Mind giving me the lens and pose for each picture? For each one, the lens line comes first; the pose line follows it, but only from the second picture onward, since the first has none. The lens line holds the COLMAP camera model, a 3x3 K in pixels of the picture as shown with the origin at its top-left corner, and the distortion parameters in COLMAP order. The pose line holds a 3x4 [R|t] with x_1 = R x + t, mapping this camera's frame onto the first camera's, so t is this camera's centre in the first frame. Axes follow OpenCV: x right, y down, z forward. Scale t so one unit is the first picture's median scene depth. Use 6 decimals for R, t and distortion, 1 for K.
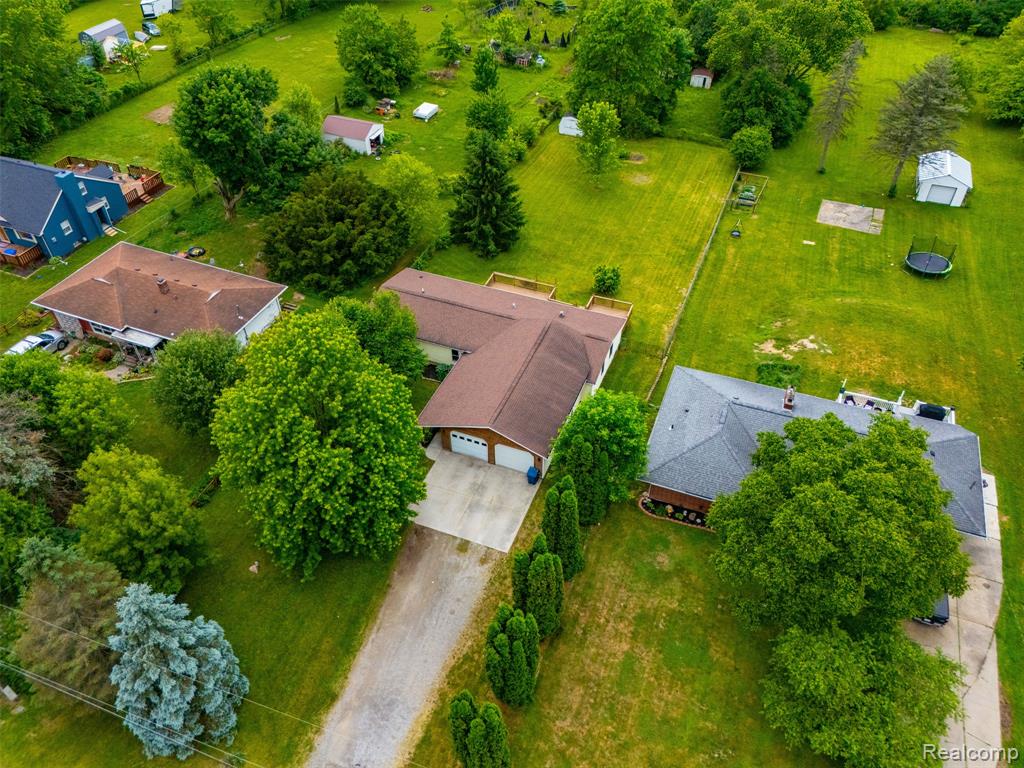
lens RADIAL K [[754.5, 0, 514.3], [0, 754.5, 385.8], [0, 0, 1]] dist [0.069677, -0.067805]
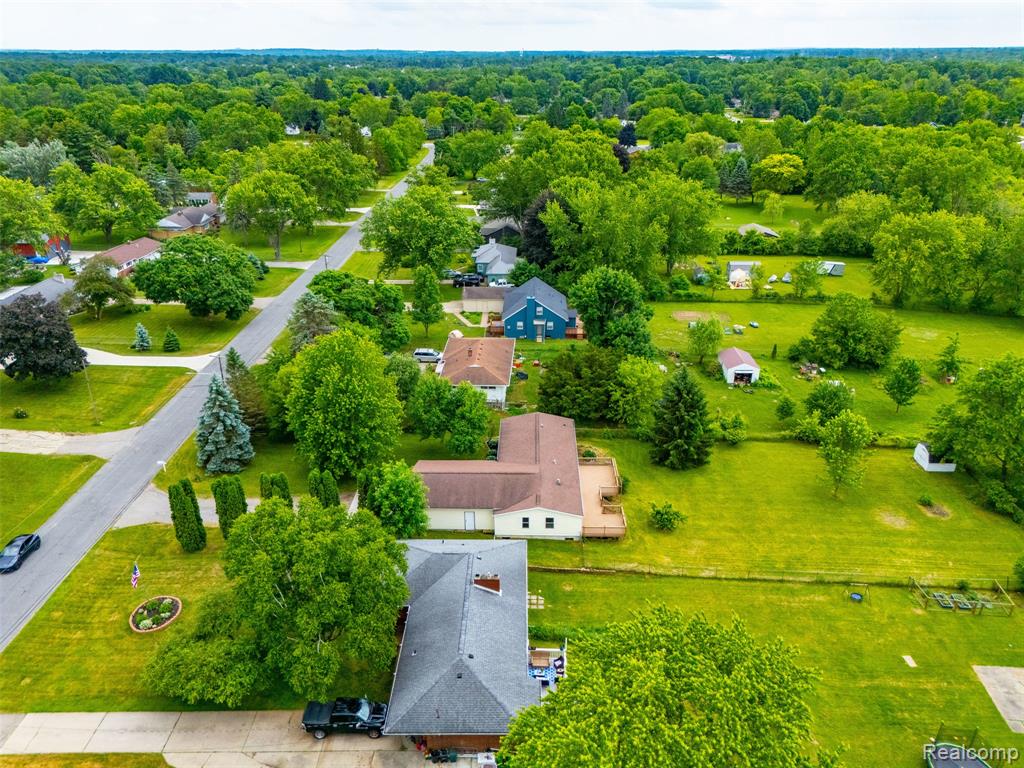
lens RADIAL K [[754.5, 0, 514.3], [0, 754.5, 385.8], [0, 0, 1]] dist [0.069677, -0.067805]
pose [[0.347123, 0.376839, -0.858777, 0.877409], [-0.634193, 0.768914, 0.081062, -0.229721], [0.690872, 0.516492, 0.505897, 0.221625]]
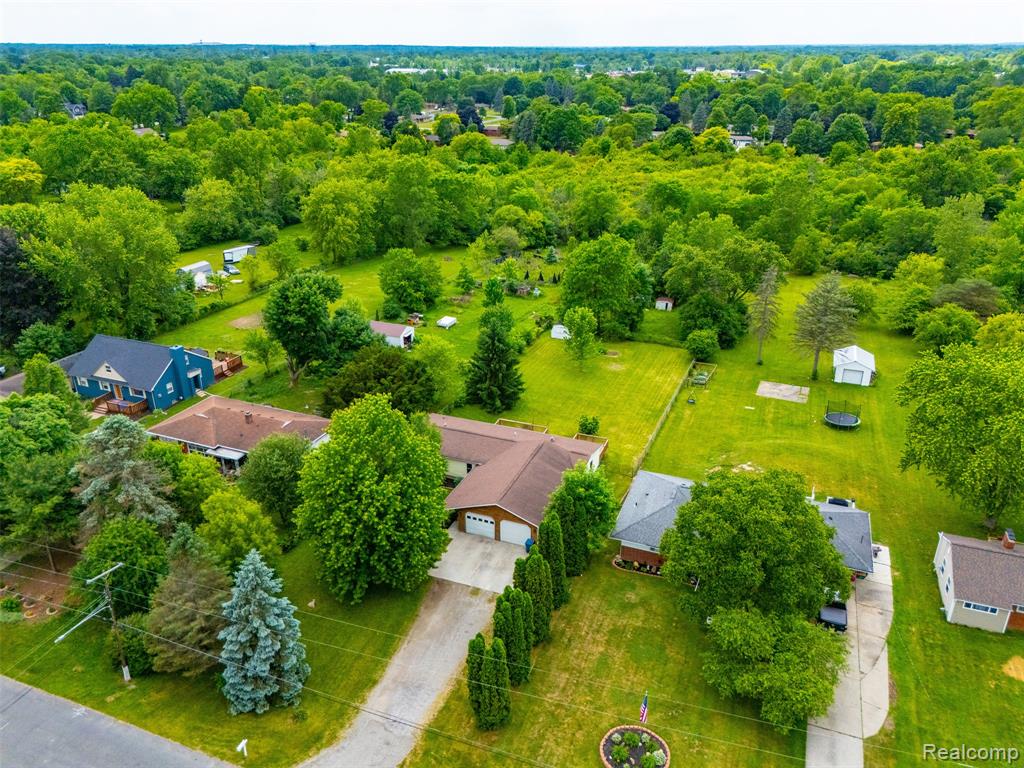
lens RADIAL K [[754.5, 0, 514.3], [0, 754.5, 385.8], [0, 0, 1]] dist [0.069677, -0.067805]
pose [[0.999987, 0.004916, -0.001470, -0.000869], [-0.005128, 0.946642, -0.322245, 0.201555], [-0.000192, 0.322249, 0.946655, -0.218850]]
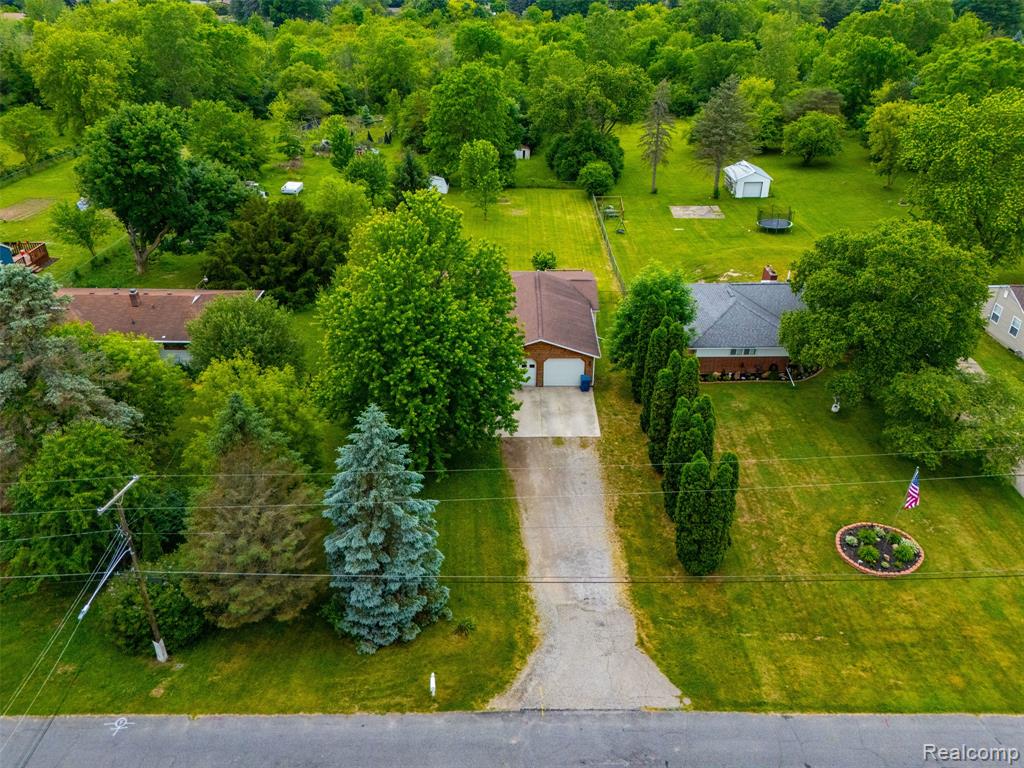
lens RADIAL K [[754.5, 0, 514.3], [0, 754.5, 385.8], [0, 0, 1]] dist [0.069677, -0.067805]
pose [[0.930717, -0.179441, 0.318695, -0.294254], [0.245466, 0.952435, -0.180592, 0.211079], [-0.271130, 0.246309, 0.930495, 0.037948]]
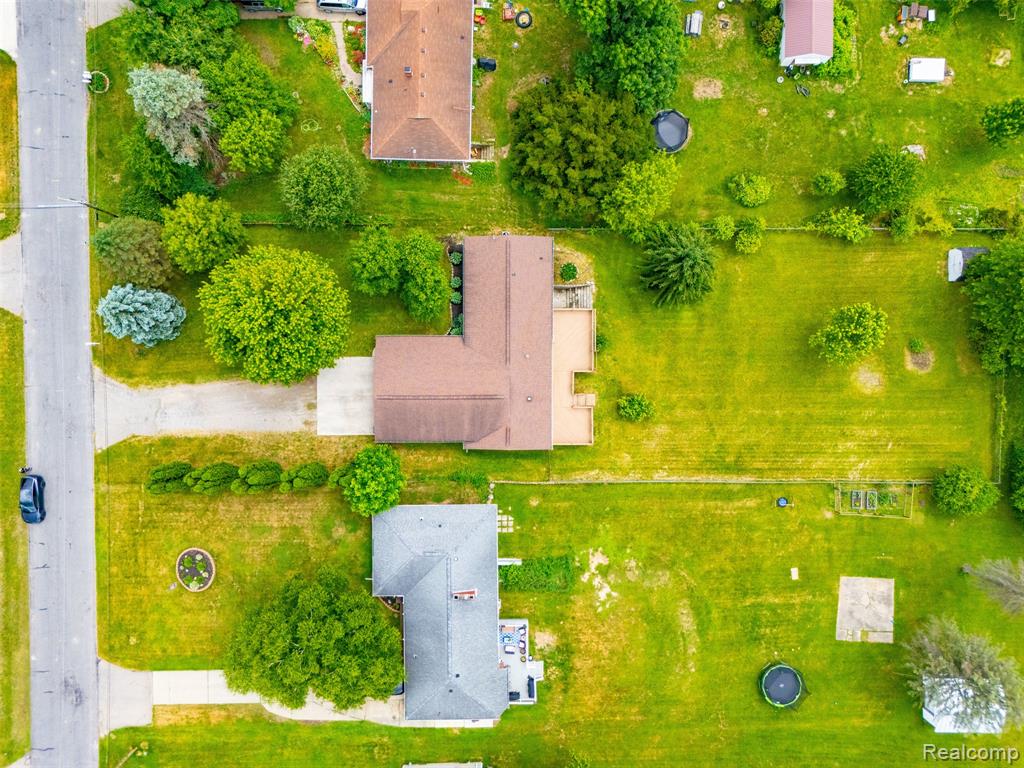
lens RADIAL K [[754.5, 0, 514.3], [0, 754.5, 385.8], [0, 0, 1]] dist [0.069677, -0.067805]
pose [[0.368927, 0.929359, 0.013608, 0.016992], [-0.626369, 0.237779, 0.742377, -0.817893], [0.686699, -0.282406, 0.669845, 0.179178]]
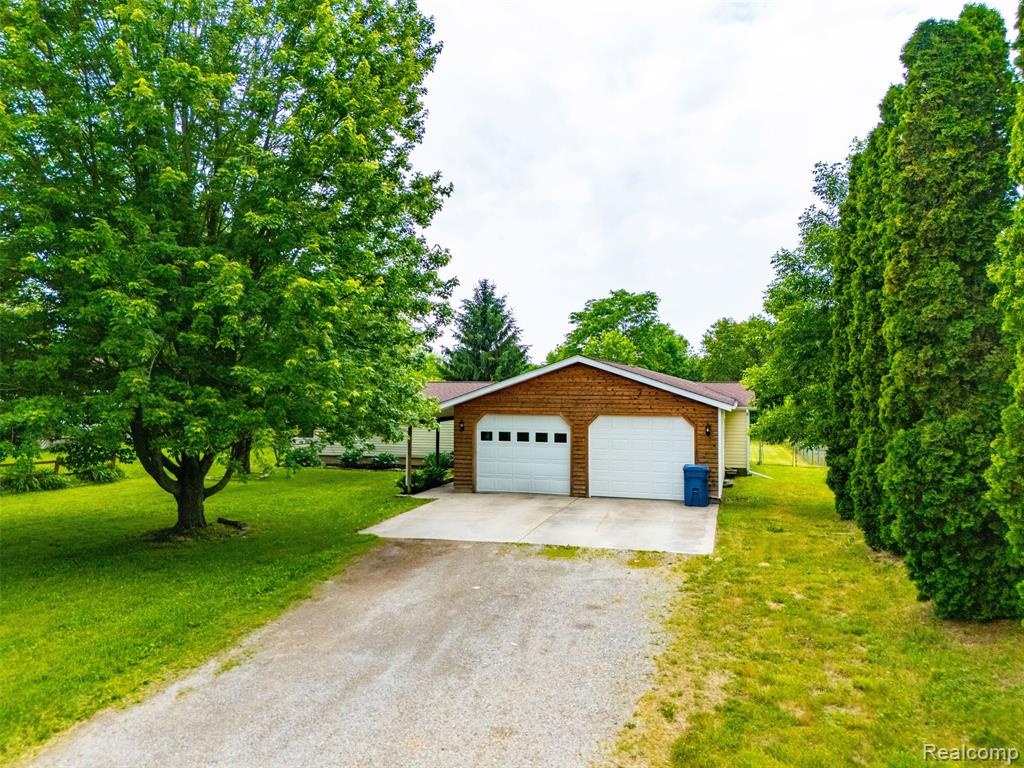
lens RADIAL K [[754.5, 0, 514.3], [0, 754.5, 385.8], [0, 0, 1]] dist [0.069677, -0.067805]
pose [[0.995481, 0.004377, 0.094865, -0.078163], [0.061138, 0.734851, -0.675467, 0.250393], [-0.072668, 0.678214, 0.731262, 0.500994]]
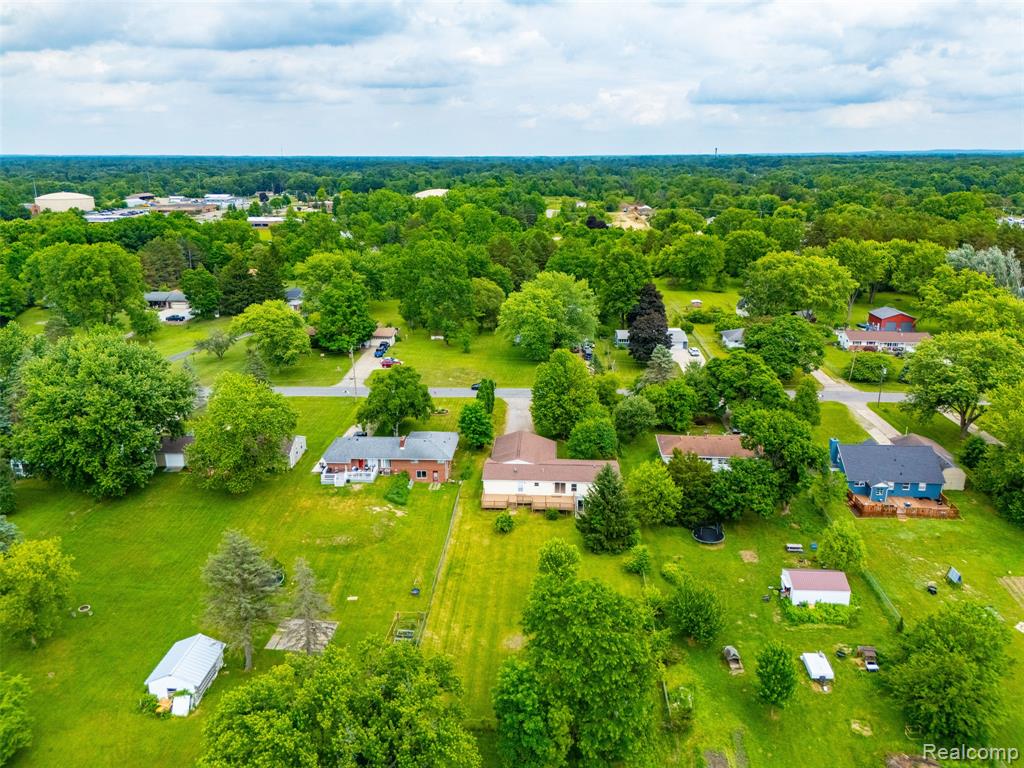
lens RADIAL K [[754.5, 0, 514.3], [0, 754.5, 385.8], [0, 0, 1]] dist [0.069677, -0.067805]
pose [[-0.949210, 0.095576, -0.299775, 0.511847], [-0.210408, 0.515566, 0.830614, -1.479297], [0.233941, 0.851503, -0.469271, 1.446674]]
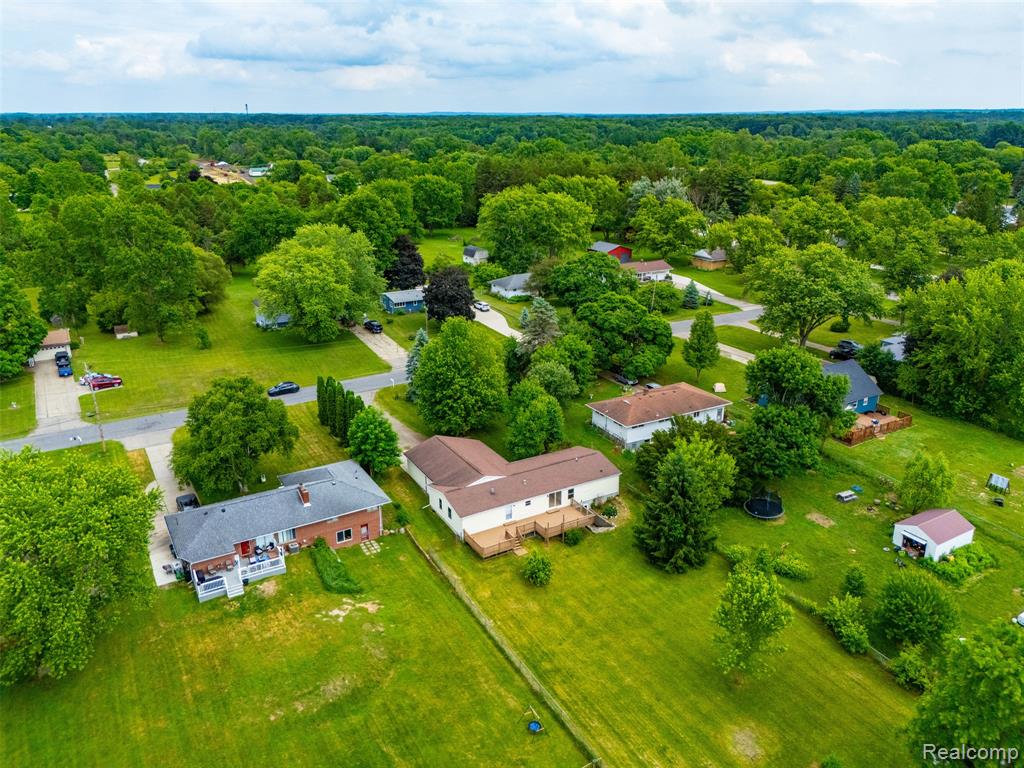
lens RADIAL K [[754.5, 0, 514.3], [0, 754.5, 385.8], [0, 0, 1]] dist [0.069677, -0.067805]
pose [[-0.616518, 0.267451, -0.740524, 0.818599], [-0.532641, 0.550969, 0.642437, -0.902011], [0.579826, 0.790508, -0.197227, 0.974257]]
